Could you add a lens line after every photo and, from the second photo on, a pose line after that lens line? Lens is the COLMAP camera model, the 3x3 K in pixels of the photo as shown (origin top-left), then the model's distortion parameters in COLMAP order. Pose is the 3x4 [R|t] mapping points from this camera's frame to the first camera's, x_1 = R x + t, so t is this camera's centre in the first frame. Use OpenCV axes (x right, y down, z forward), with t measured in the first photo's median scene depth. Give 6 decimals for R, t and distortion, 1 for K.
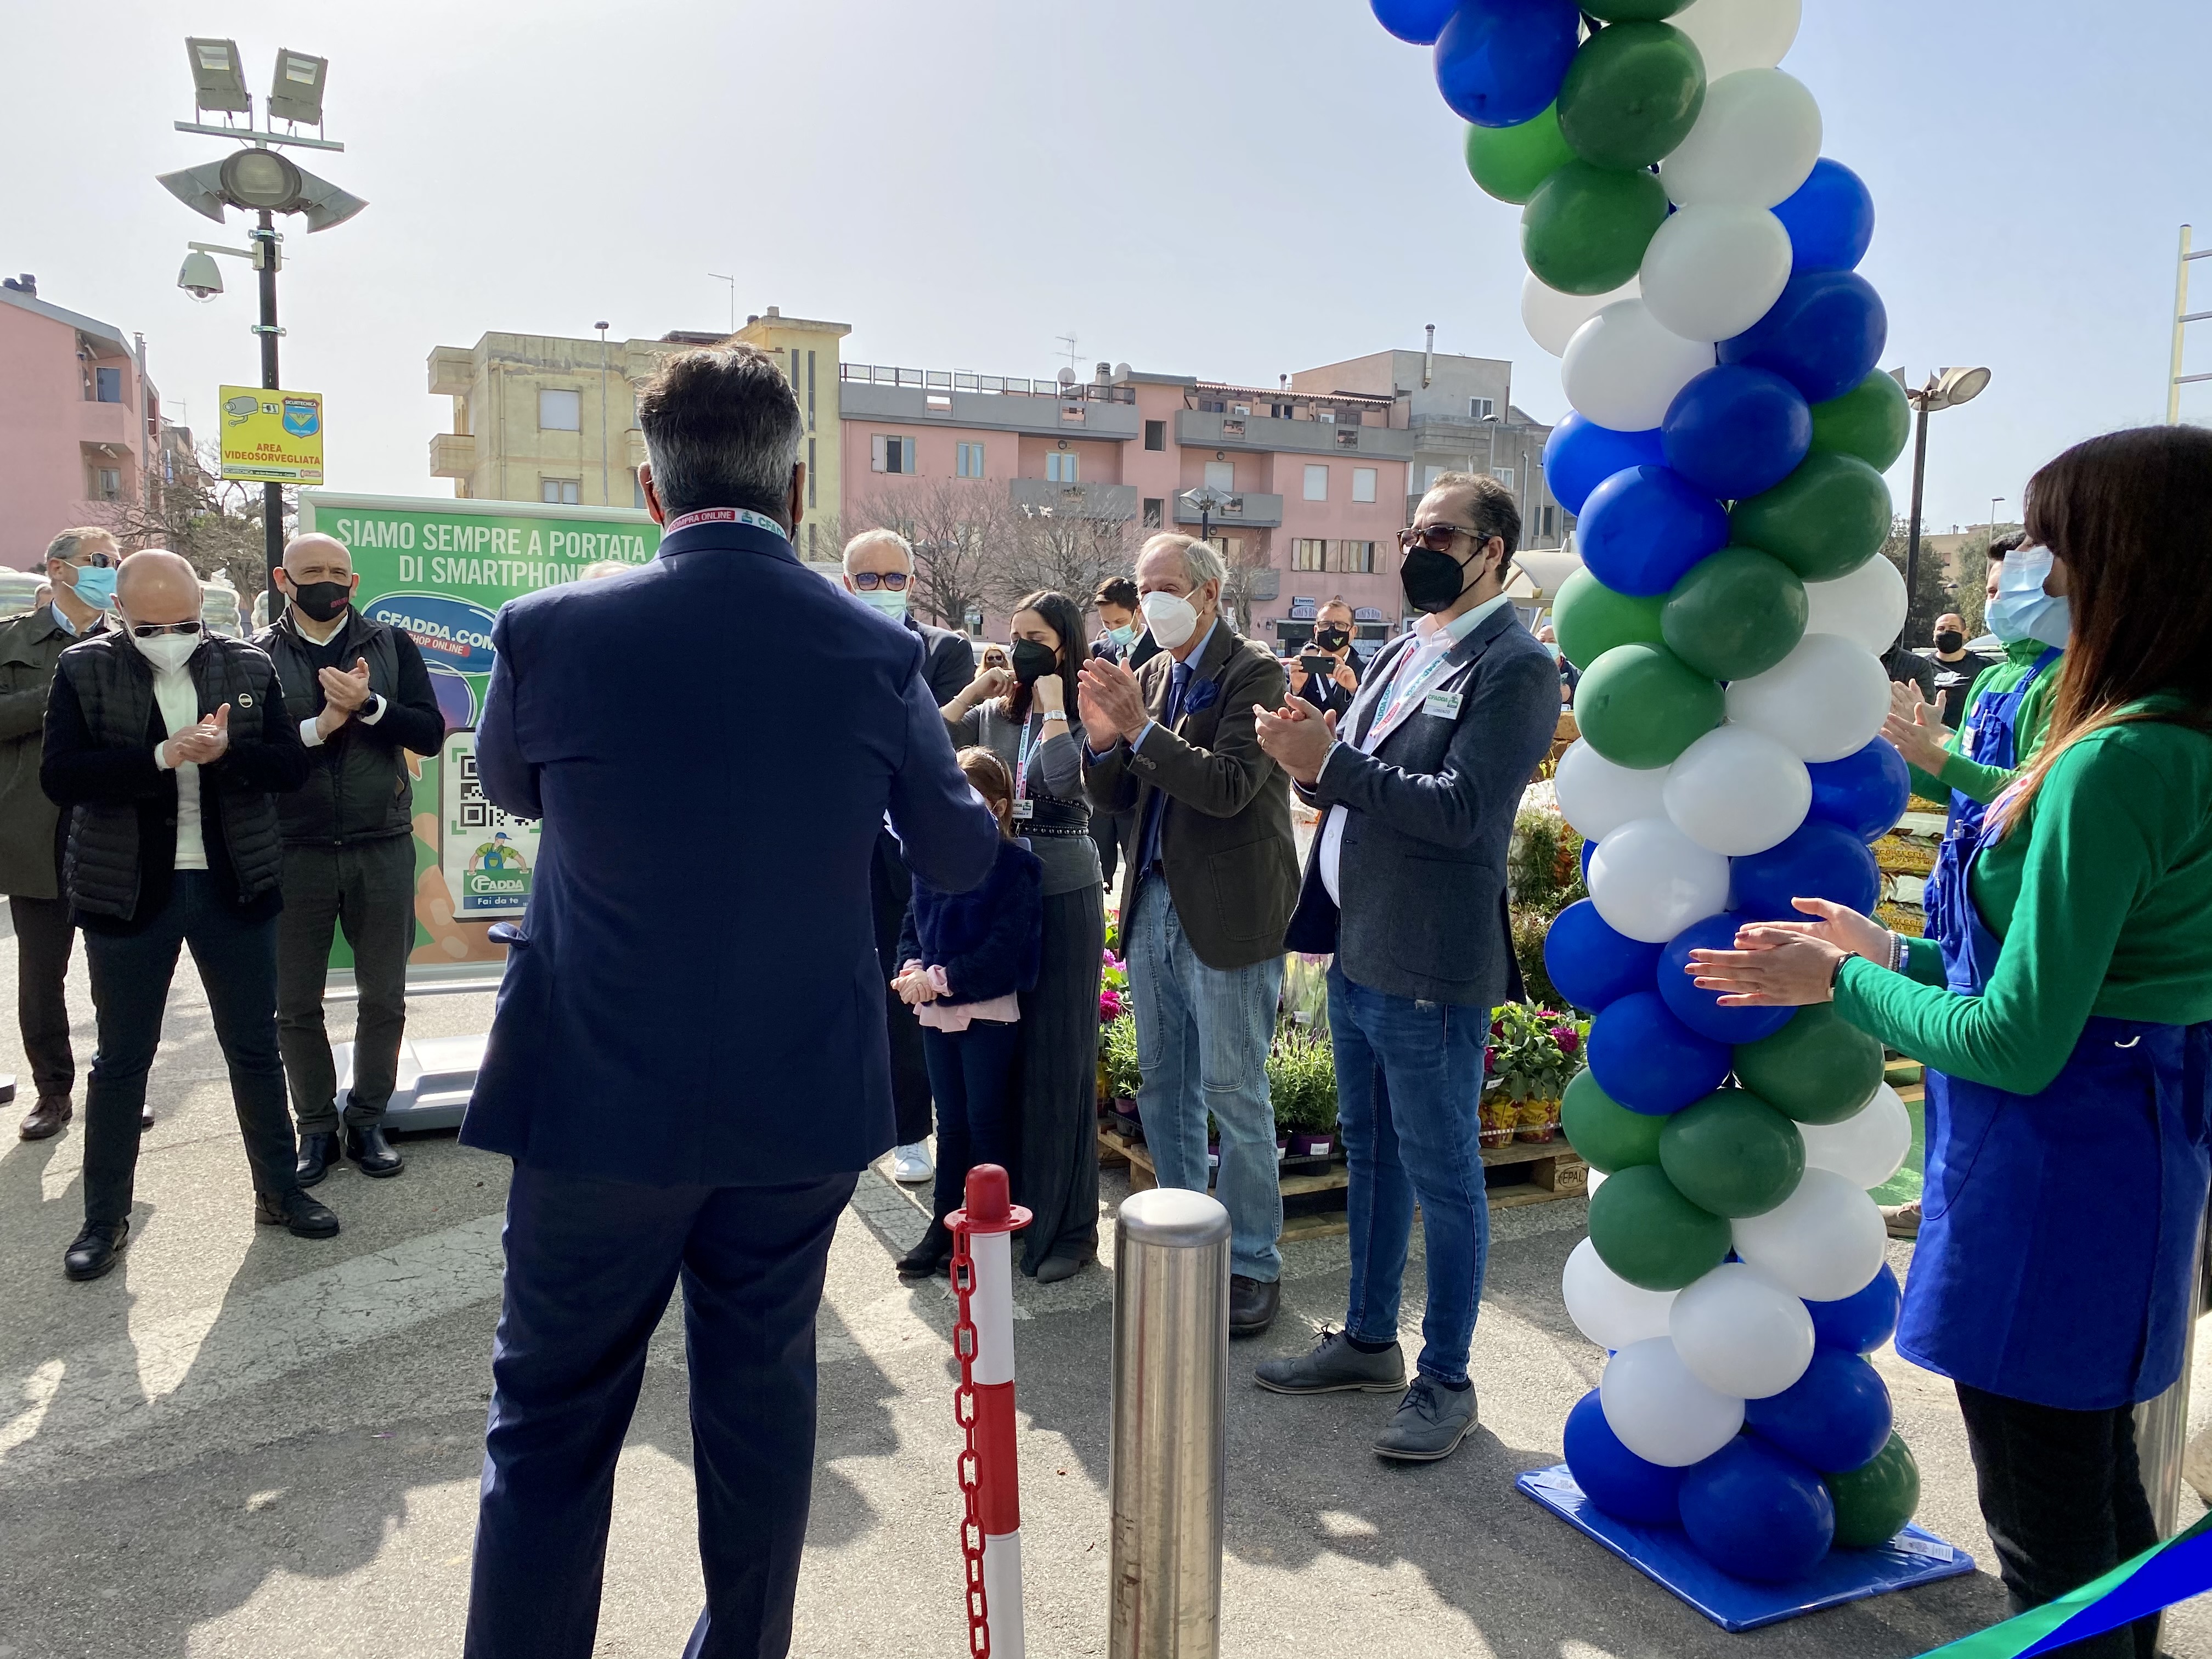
lens RADIAL K [[1686.5, 0, 1073.3], [0, 1686.5, 821.6], [0, 0, 1]] dist [-0.003094, 0.008392]
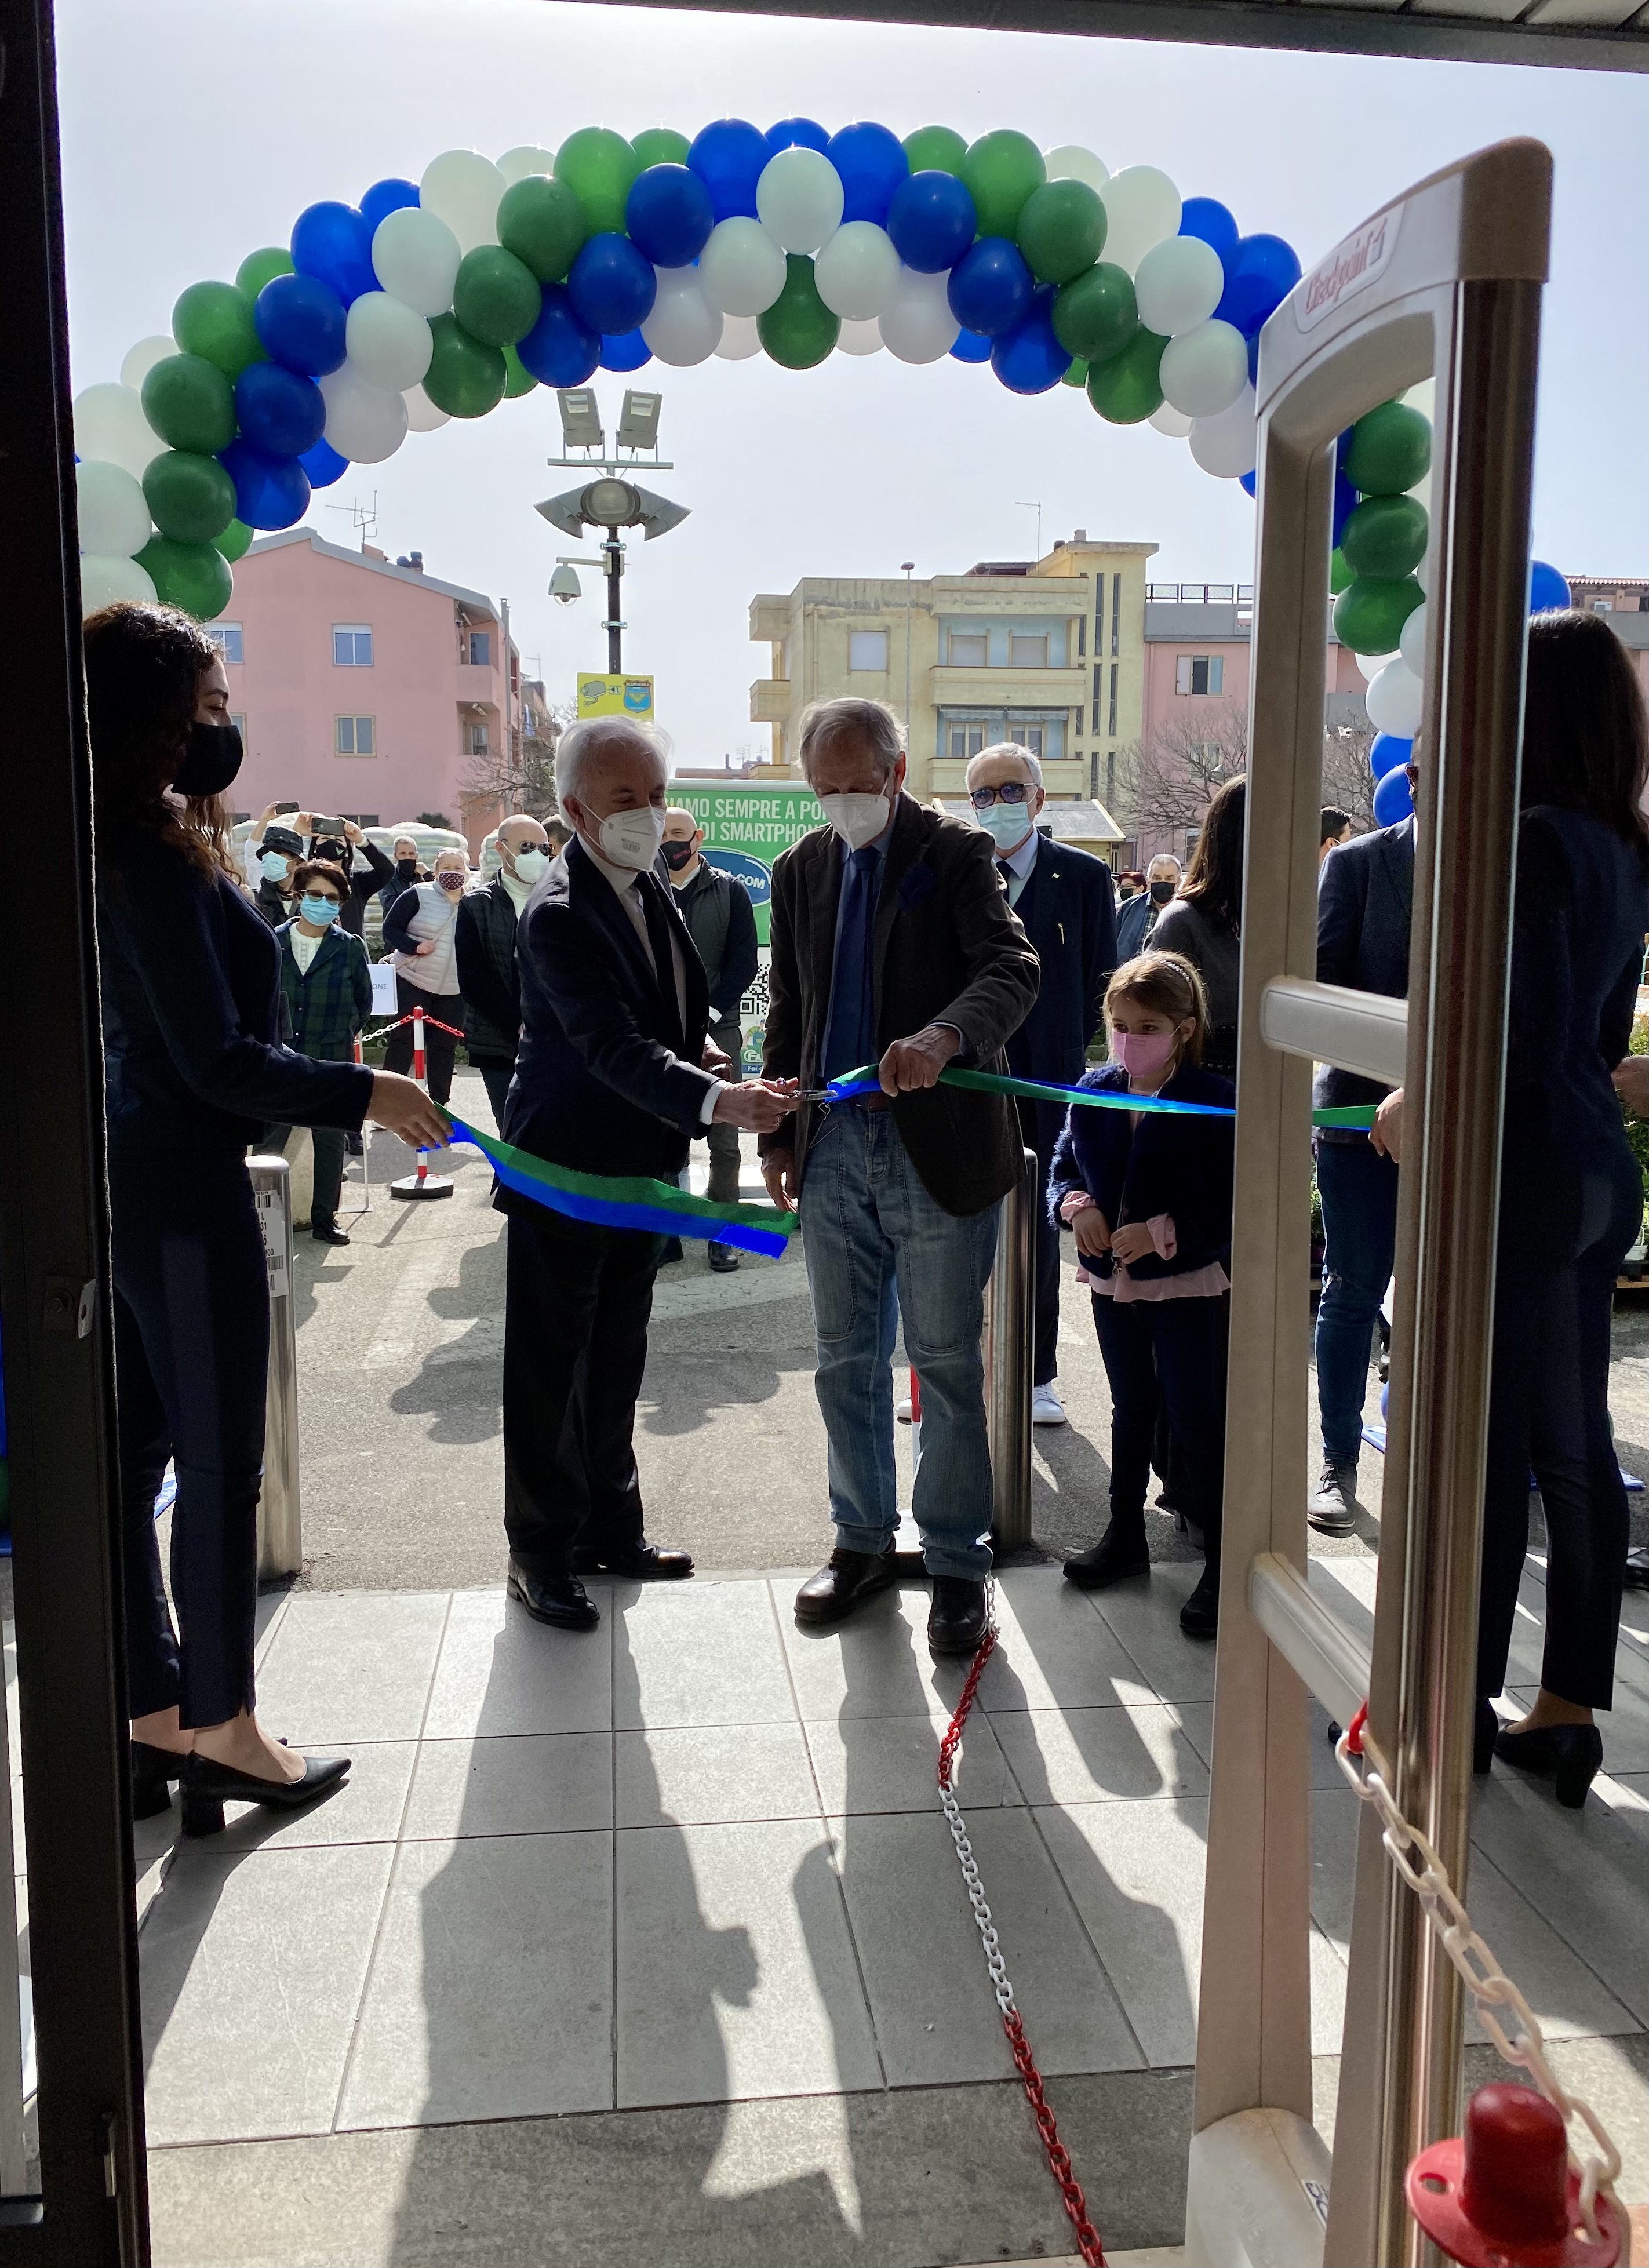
lens RADIAL K [[1735.4, 0, 817.7], [0, 1735.4, 1111.0], [0, 0, 1]] dist [0.149511, -0.422078]
pose [[0.947709, 0.028289, -0.317879, 0.077604], [-0.019025, 0.999300, 0.032211, 0.016896], [0.318568, -0.024479, 0.947584, -0.168592]]
